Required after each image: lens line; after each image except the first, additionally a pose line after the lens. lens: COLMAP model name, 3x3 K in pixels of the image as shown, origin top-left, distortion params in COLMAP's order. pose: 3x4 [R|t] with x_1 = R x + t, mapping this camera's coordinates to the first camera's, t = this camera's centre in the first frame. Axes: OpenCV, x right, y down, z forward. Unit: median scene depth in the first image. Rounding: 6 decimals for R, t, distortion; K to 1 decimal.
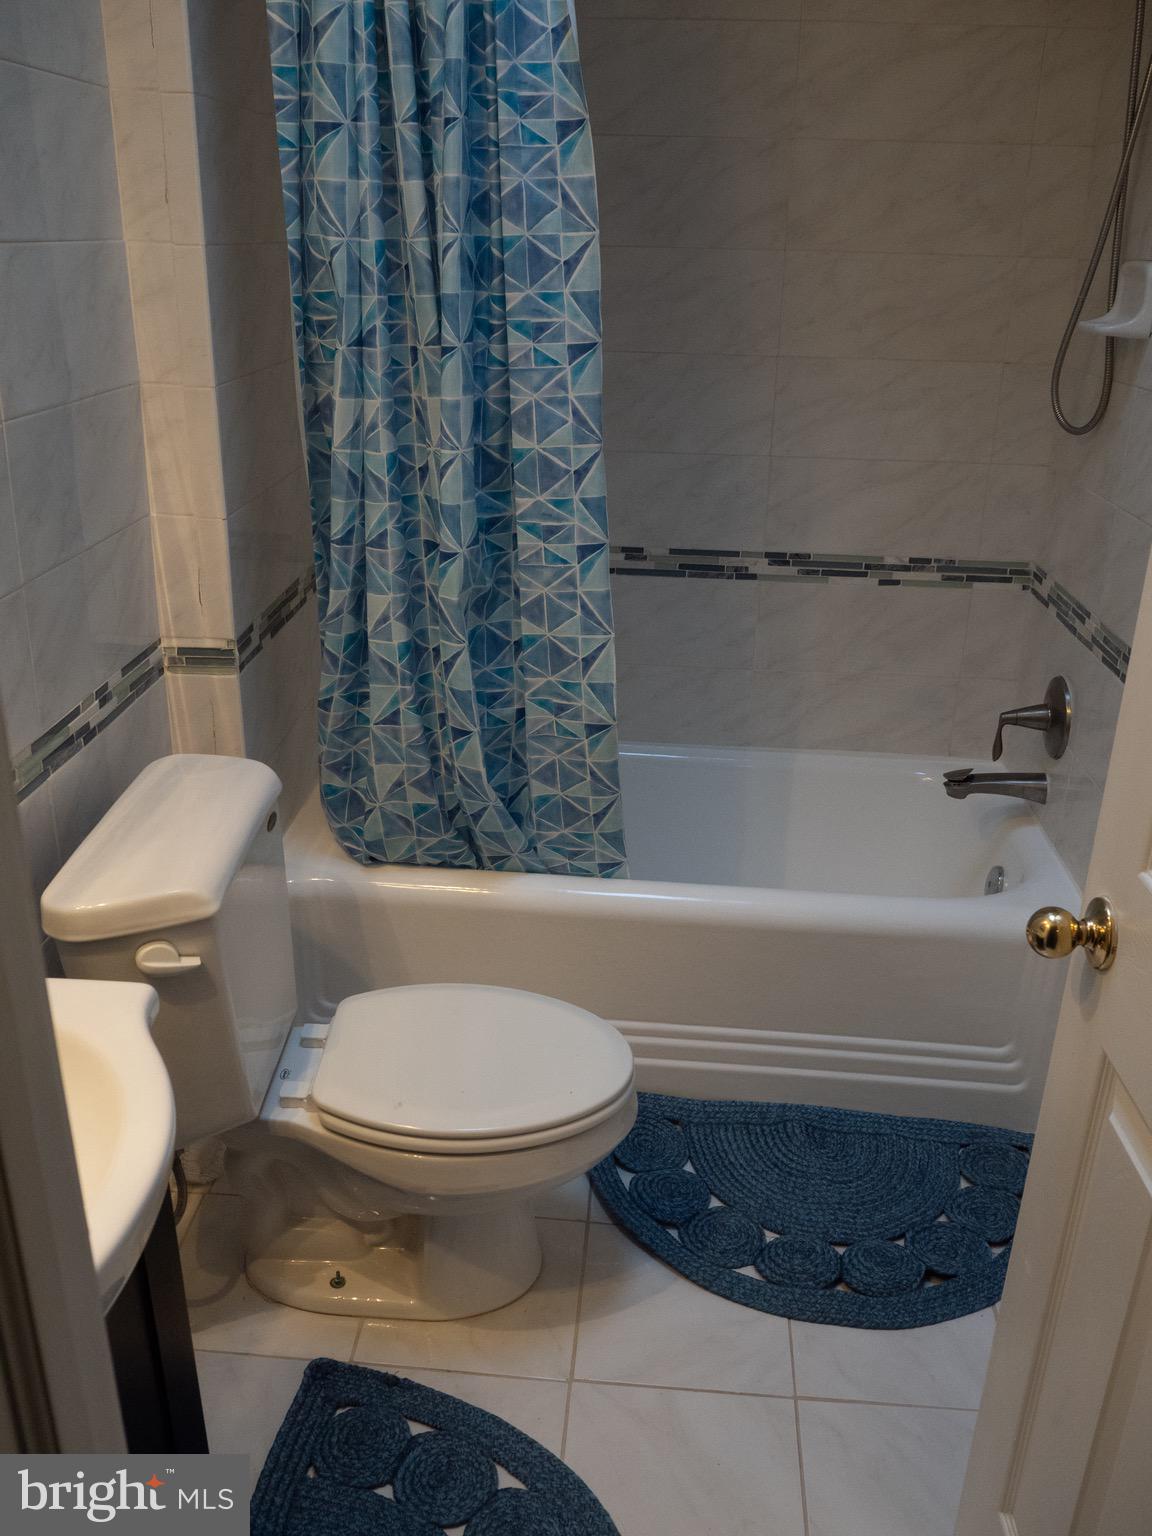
lens RADIAL K [[1291.6, 0, 576.0], [0, 1291.6, 768.0], [0, 0, 1]] dist [-0.047414, 0.014729]
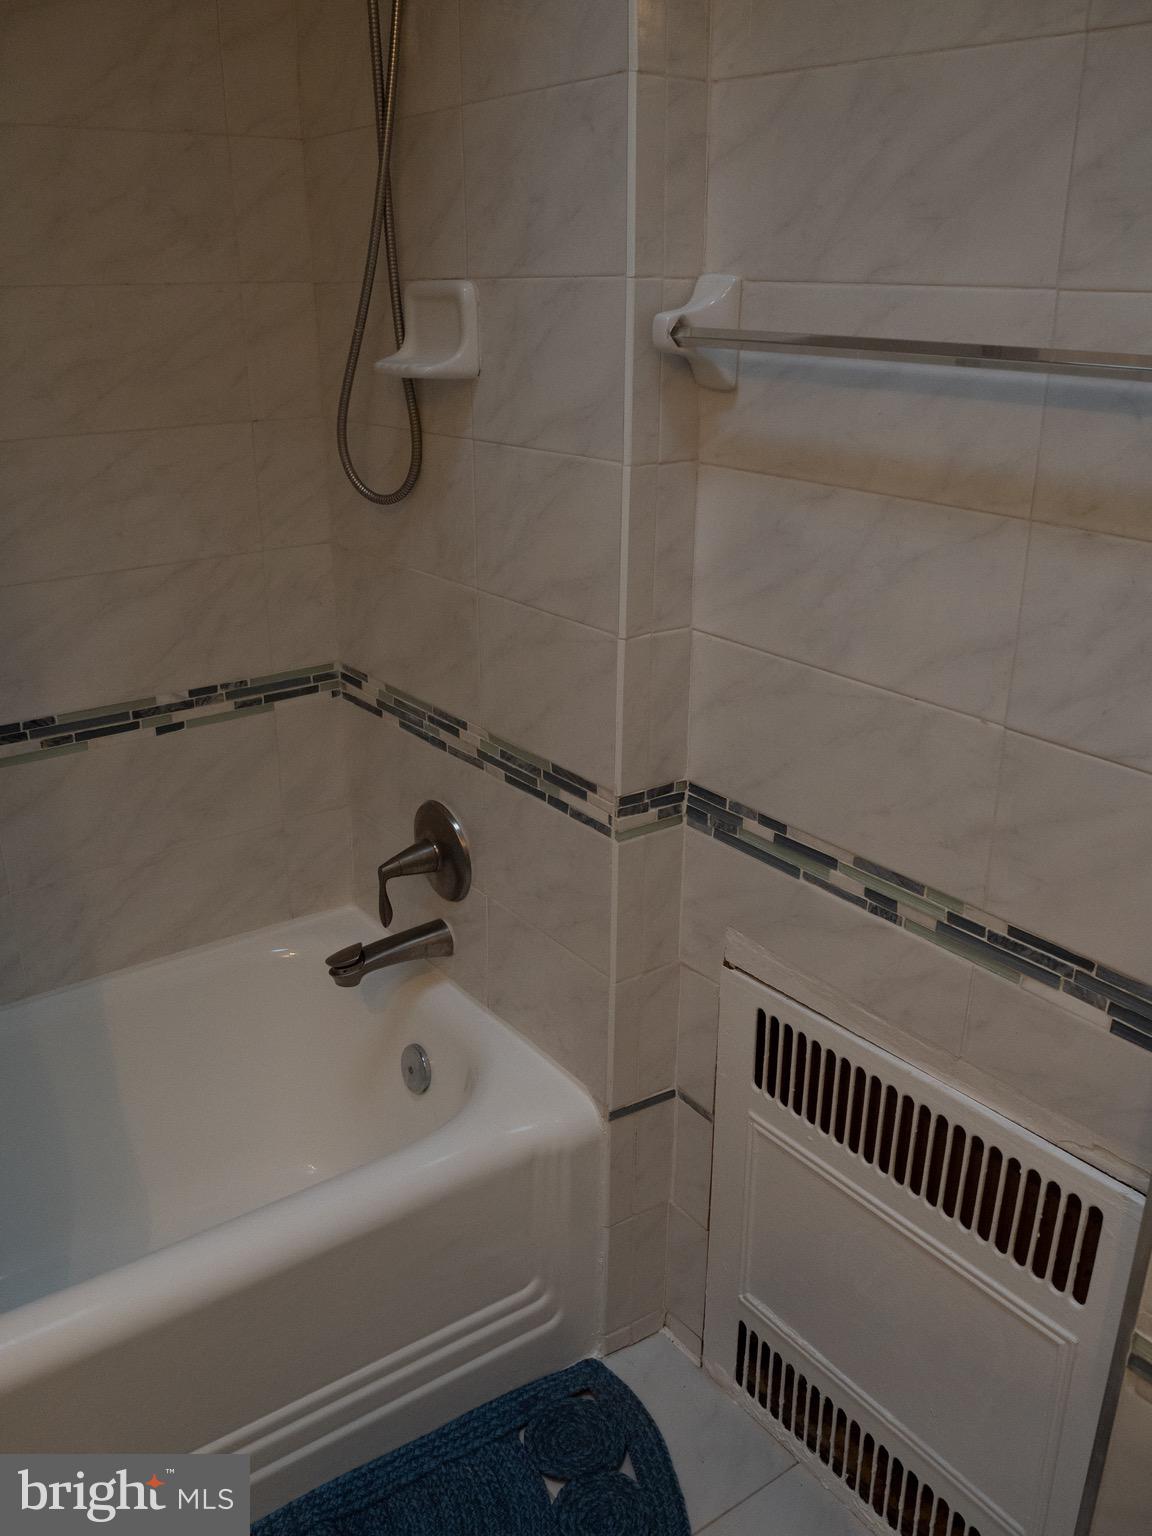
lens RADIAL K [[1291.6, 0, 576.0], [0, 1291.6, 768.0], [0, 0, 1]] dist [-0.047414, 0.014729]
pose [[0.759815, -0.253363, 0.598739, -0.027679], [0.266897, 0.961316, 0.068093, -0.115591], [-0.592830, 0.108064, 0.798044, 0.290488]]
